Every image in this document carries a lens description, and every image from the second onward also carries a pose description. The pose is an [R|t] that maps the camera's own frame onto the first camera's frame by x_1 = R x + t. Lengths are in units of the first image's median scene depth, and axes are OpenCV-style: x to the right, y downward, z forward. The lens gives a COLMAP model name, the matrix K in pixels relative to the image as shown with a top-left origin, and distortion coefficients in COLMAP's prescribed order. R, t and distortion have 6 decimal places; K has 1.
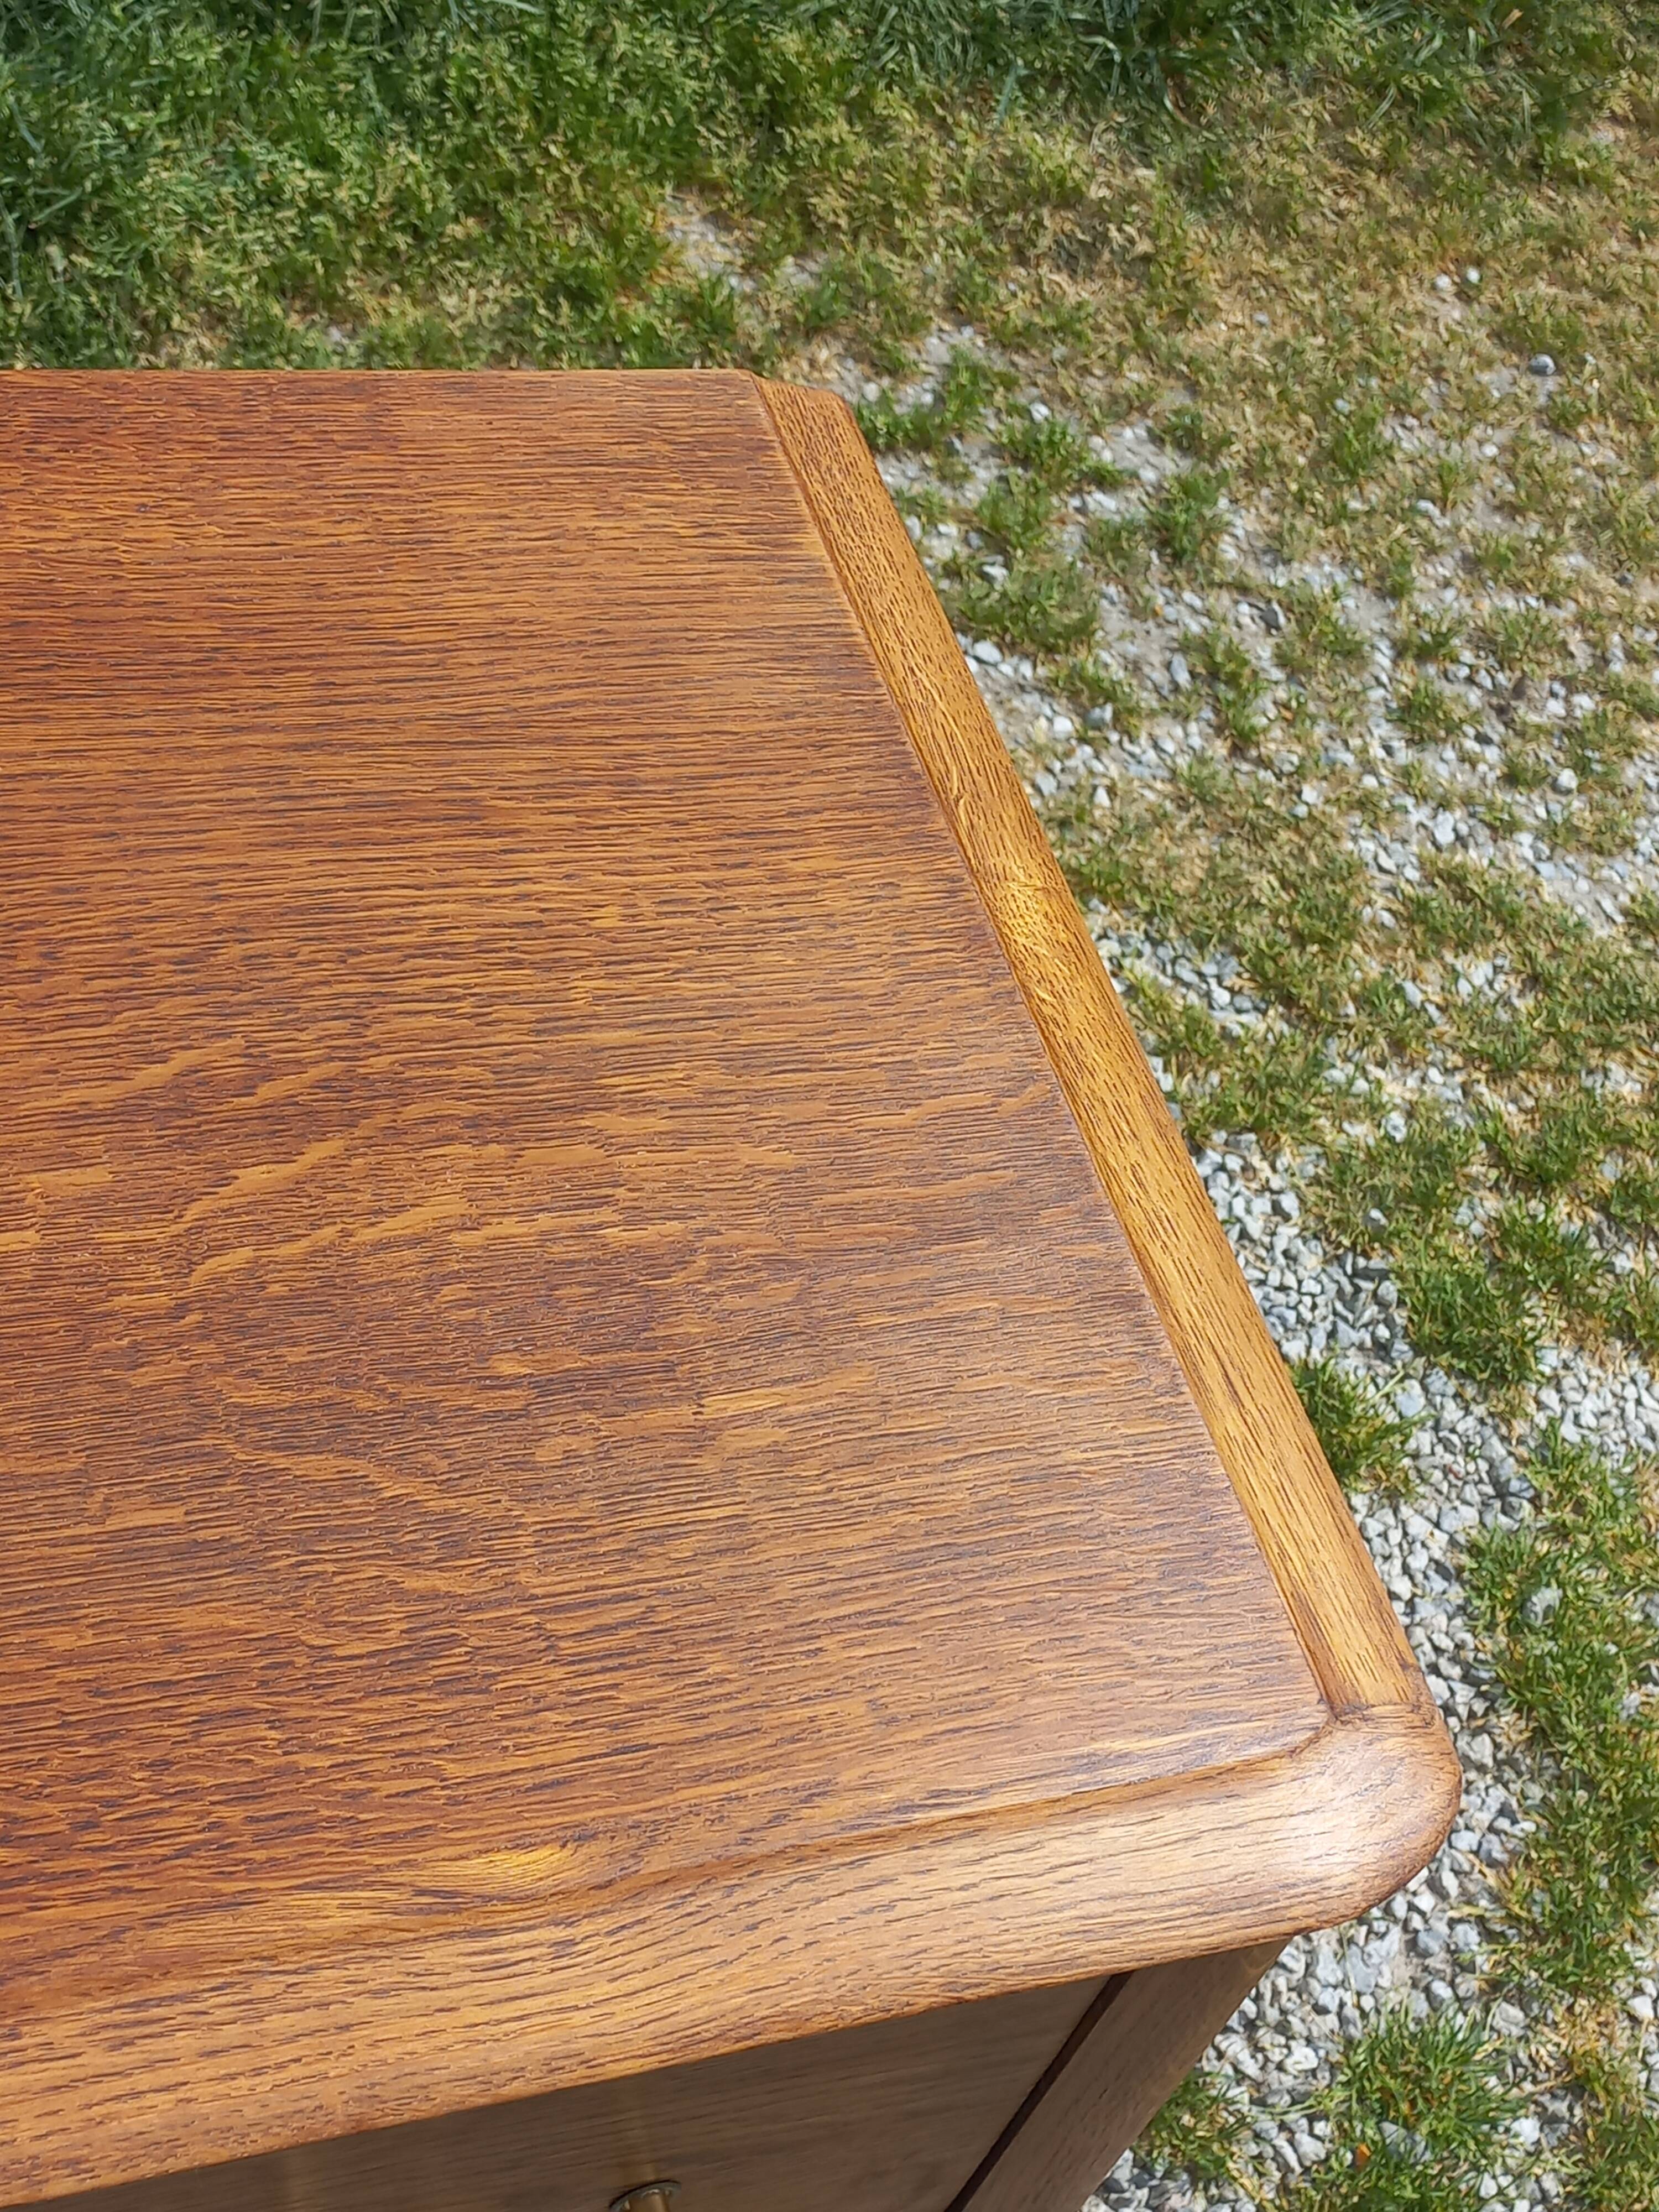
lens RADIAL K [[3206.2, 0, 848.4], [0, 3206.2, 1101.6], [0, 0, 1]] dist [0.079351, 0.000000]
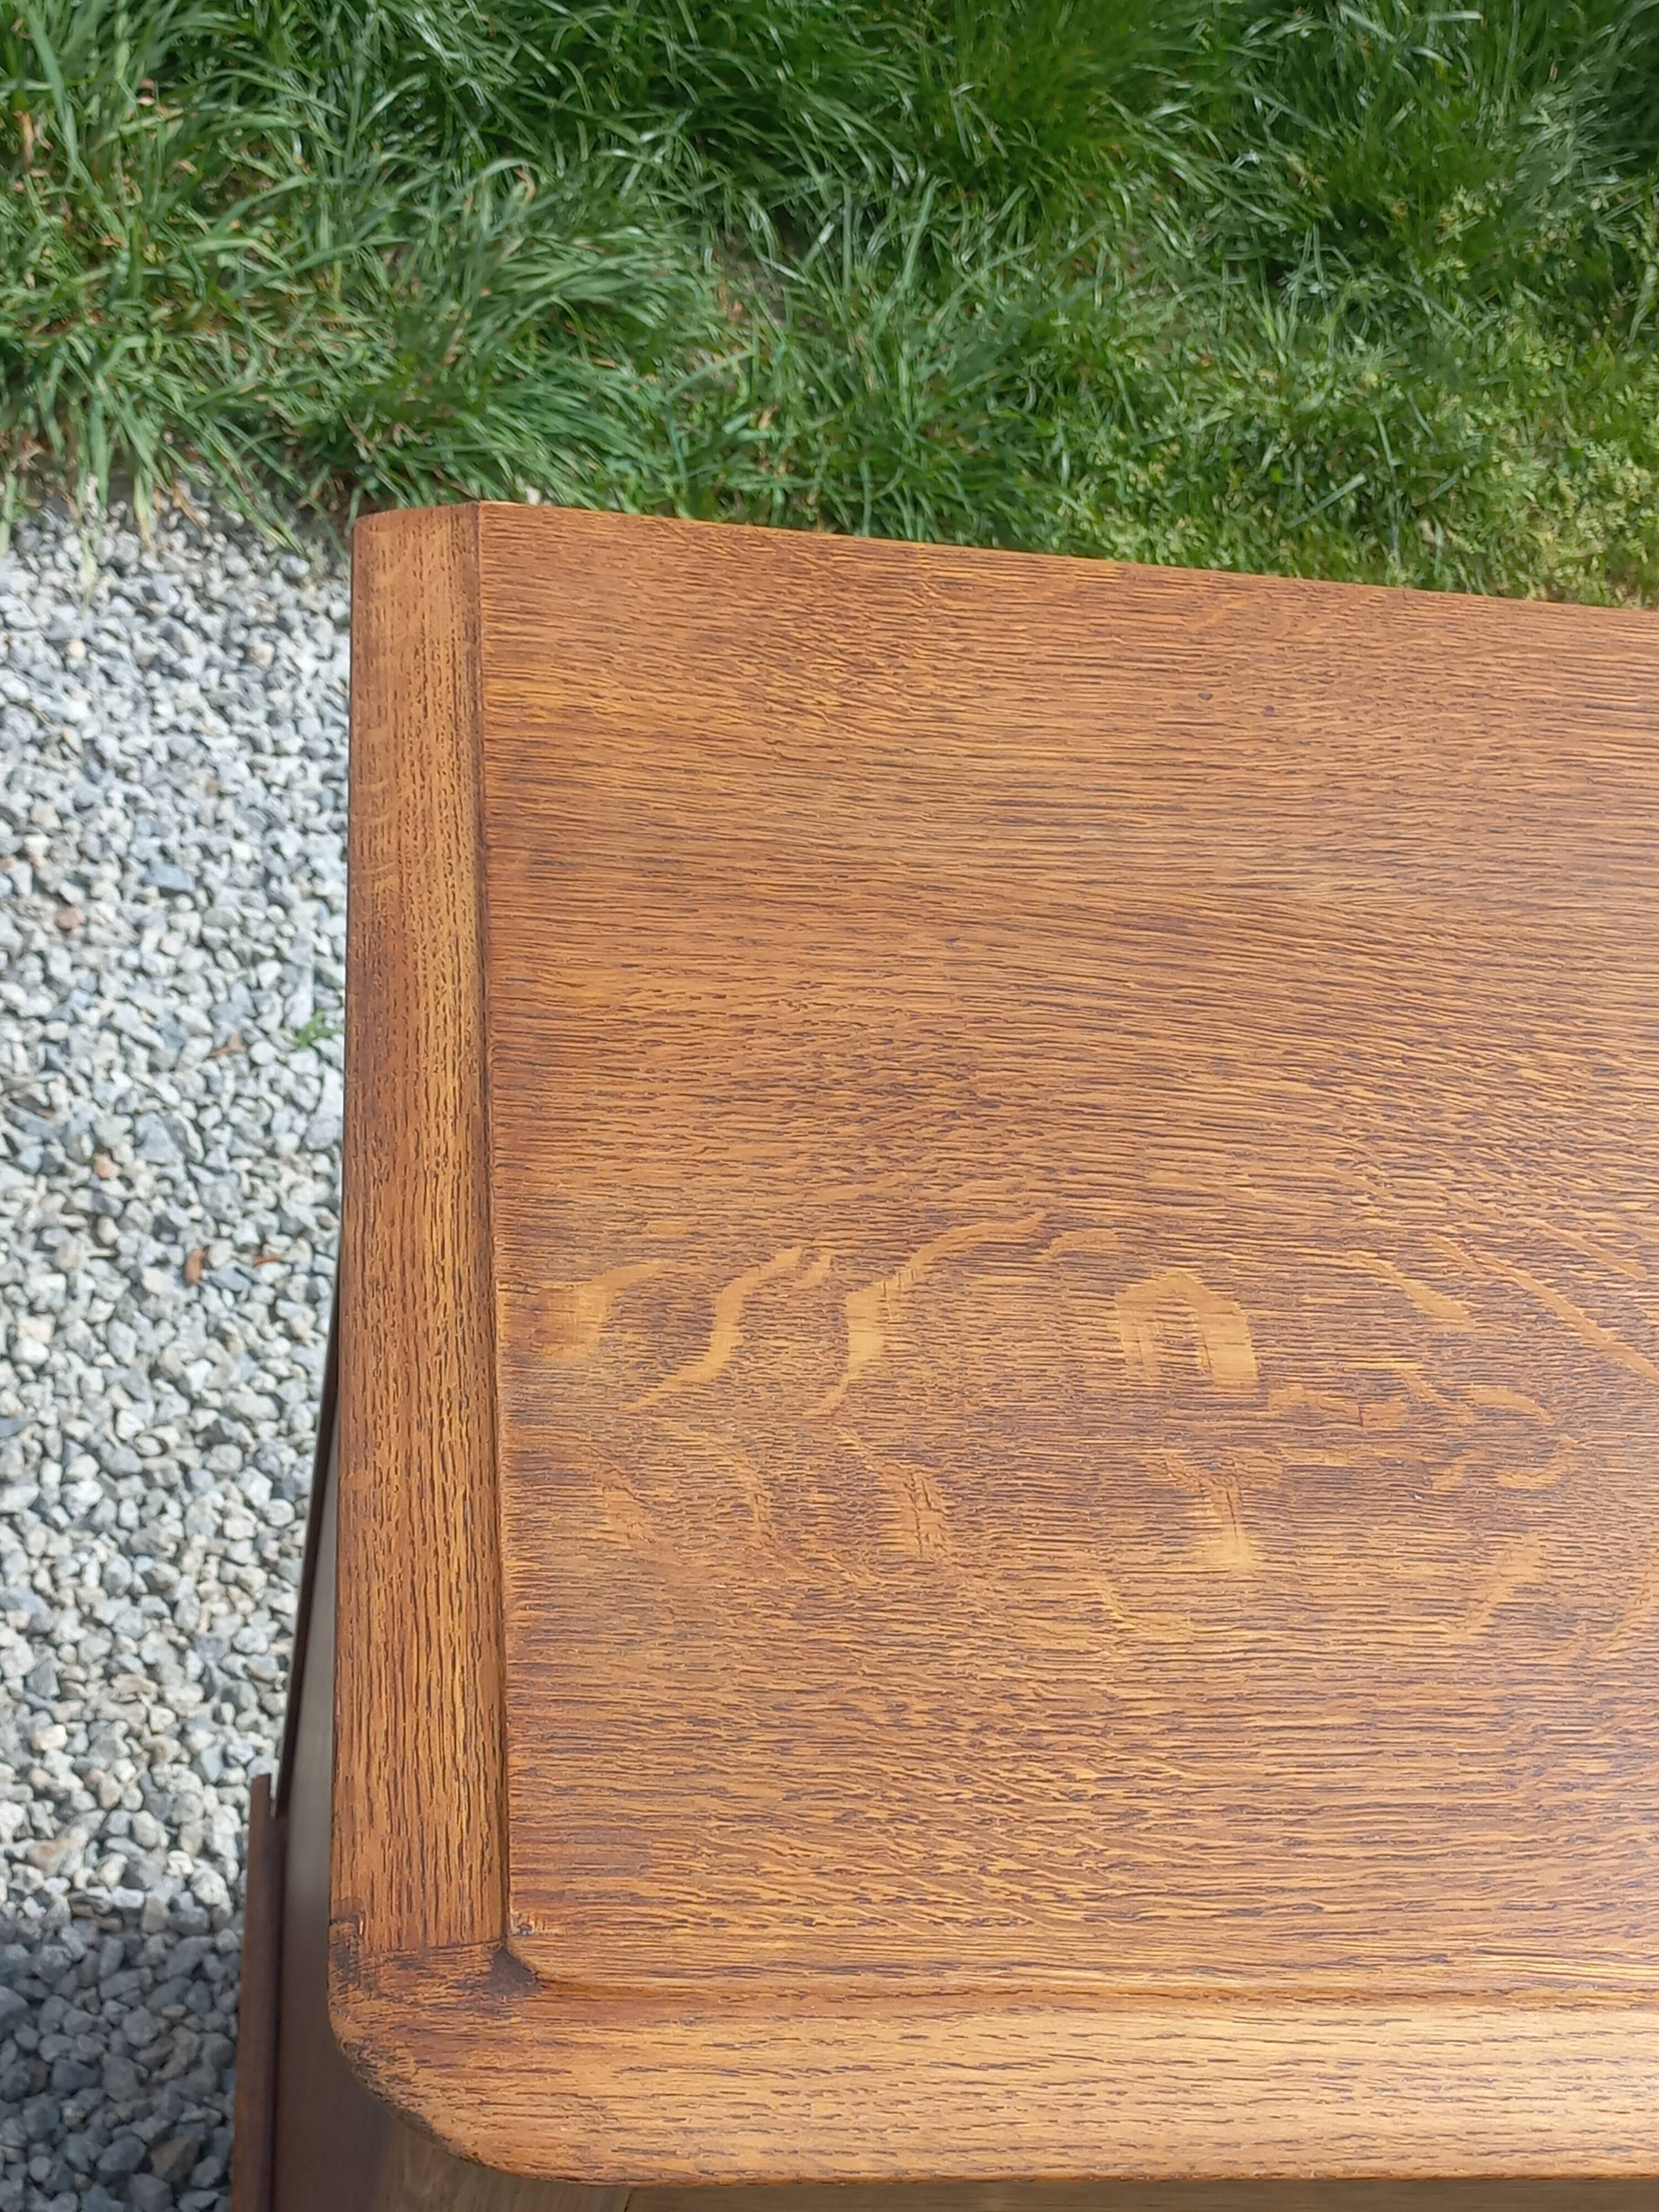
lens RADIAL K [[3206.2, 0, 832.2], [0, 3206.2, 1103.9], [0, 0, 1]] dist [0.079351, 0.000000]
pose [[0.976538, 0.114272, -0.182526, -0.219503], [-0.128112, 0.989569, -0.065887, 0.031606], [0.173093, 0.087725, 0.980991, -0.100148]]
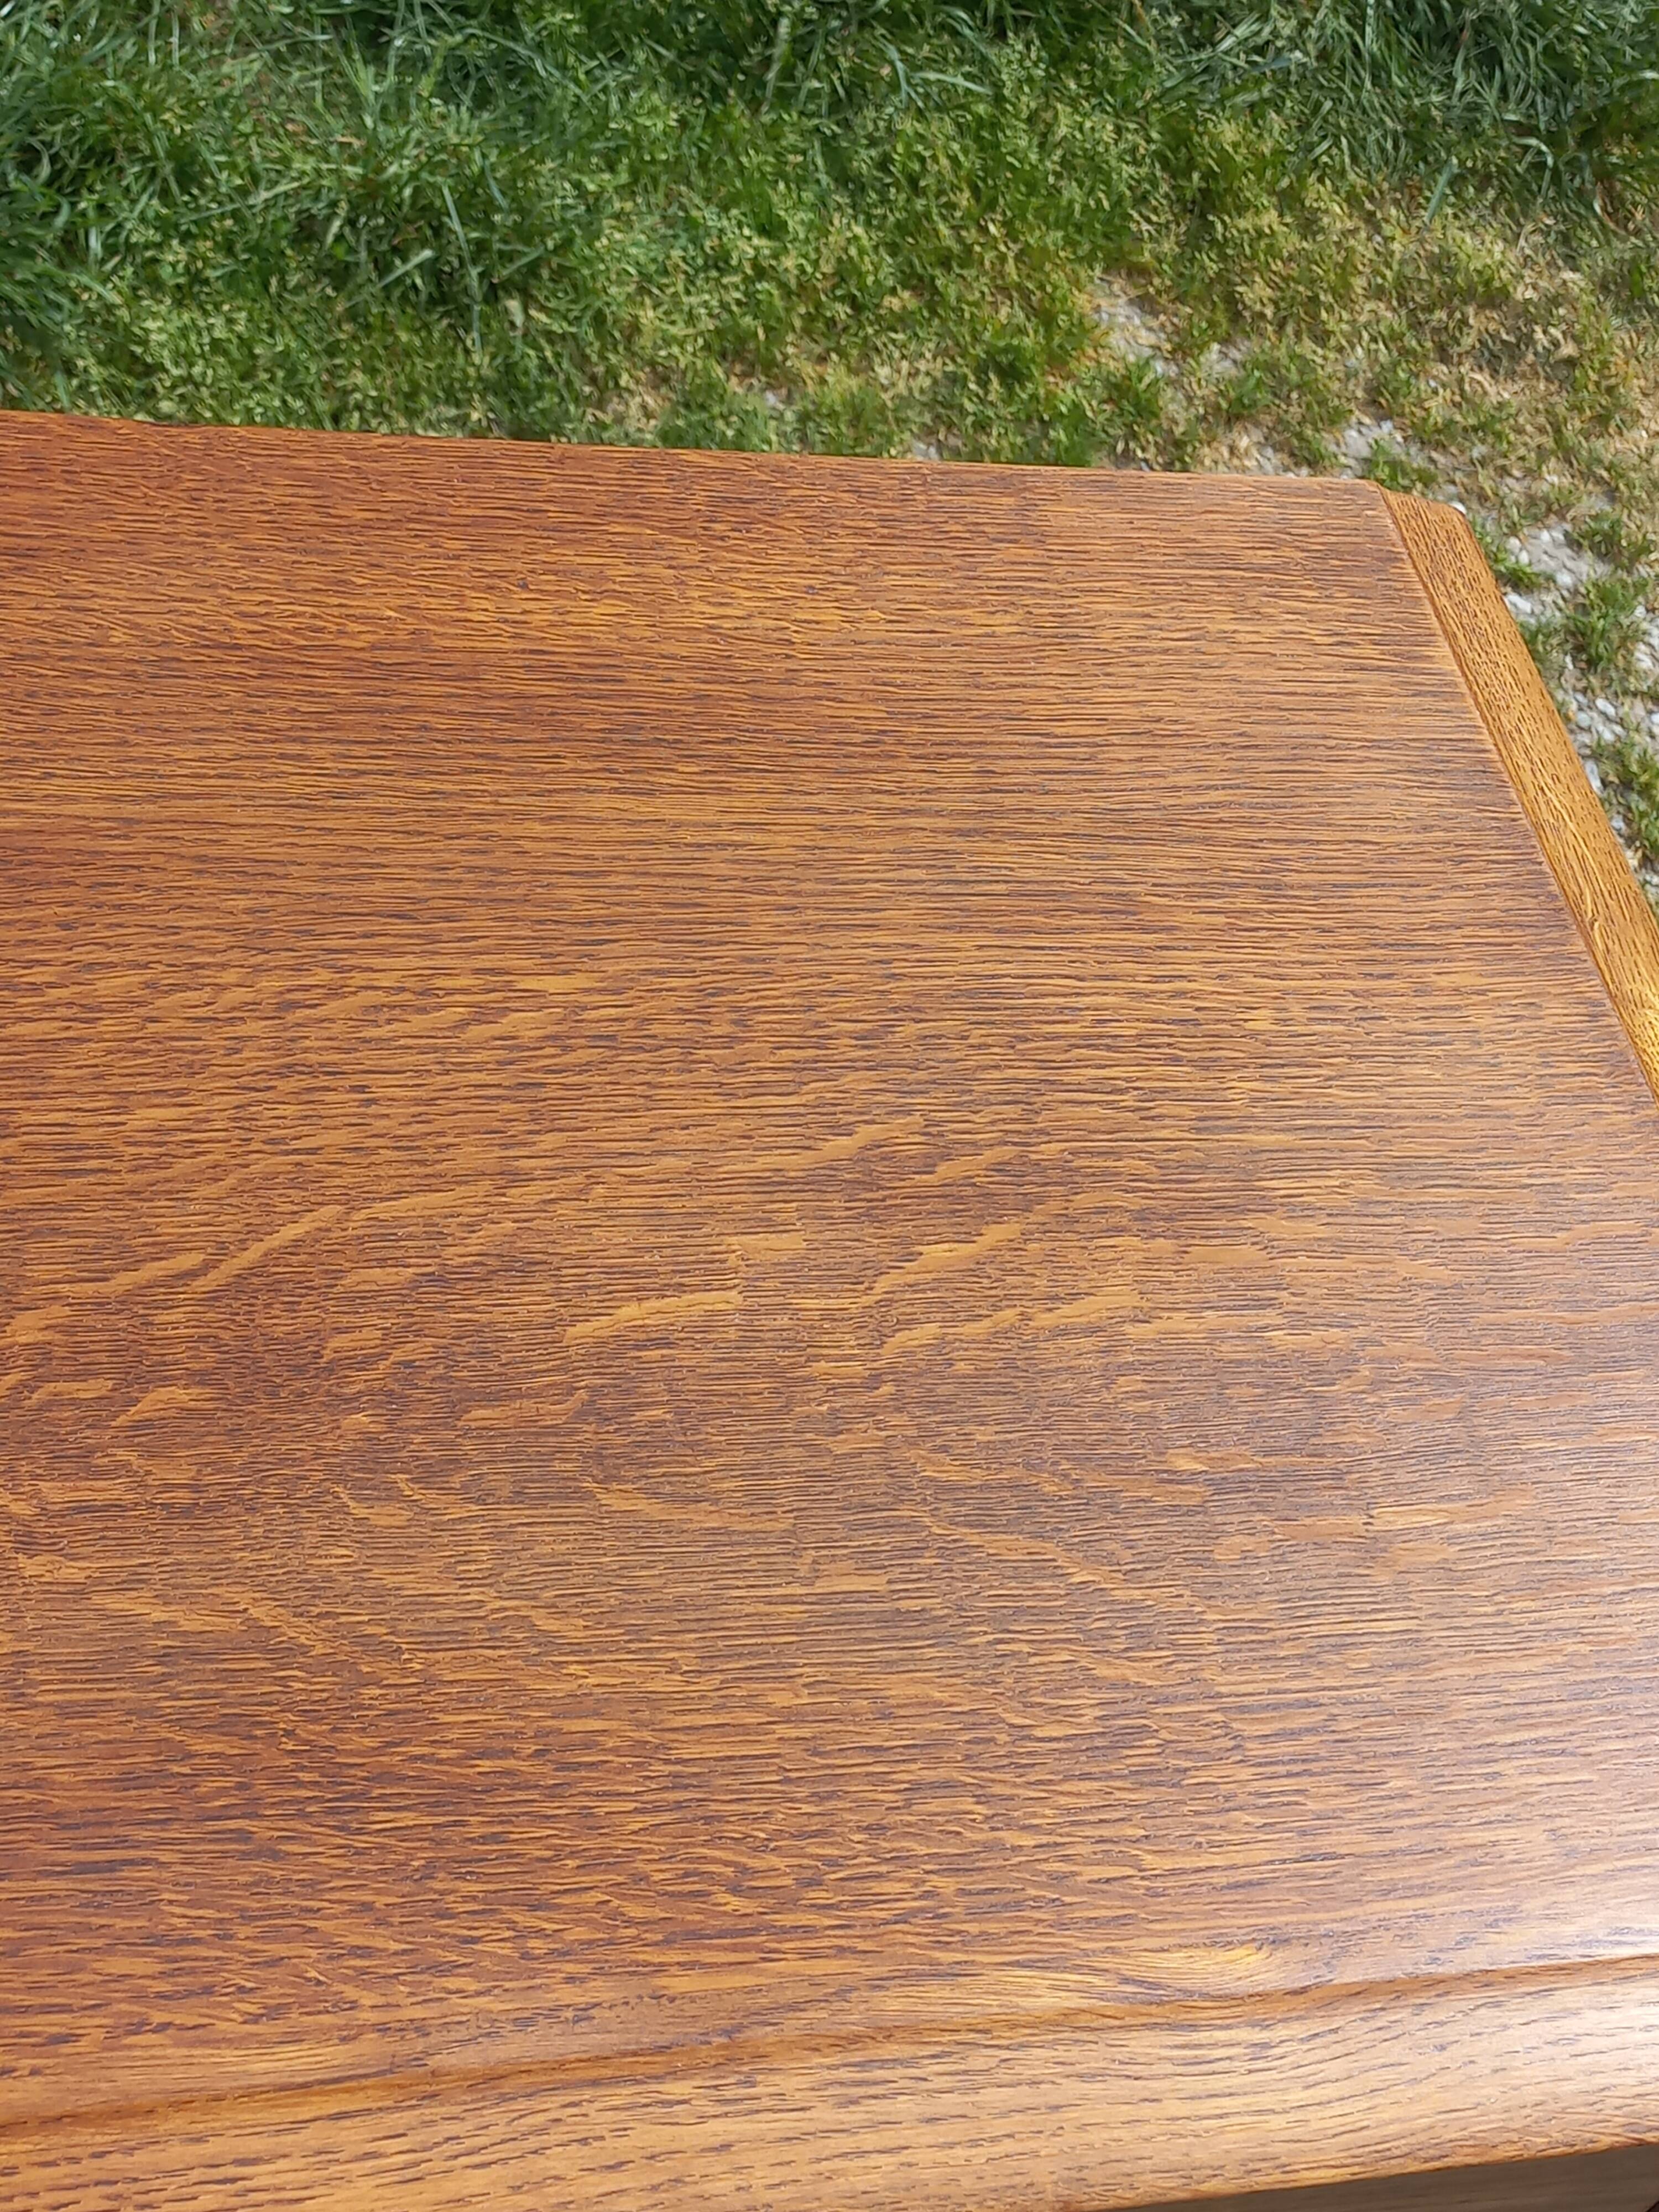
lens RADIAL K [[3206.2, 0, 842.0], [0, 3206.2, 1096.2], [0, 0, 1]] dist [0.079351, 0.000000]
pose [[0.994407, 0.071658, -0.077586, -0.043693], [-0.073213, 0.997165, -0.017383, -0.002117], [0.076120, 0.022966, 0.996834, -0.006549]]
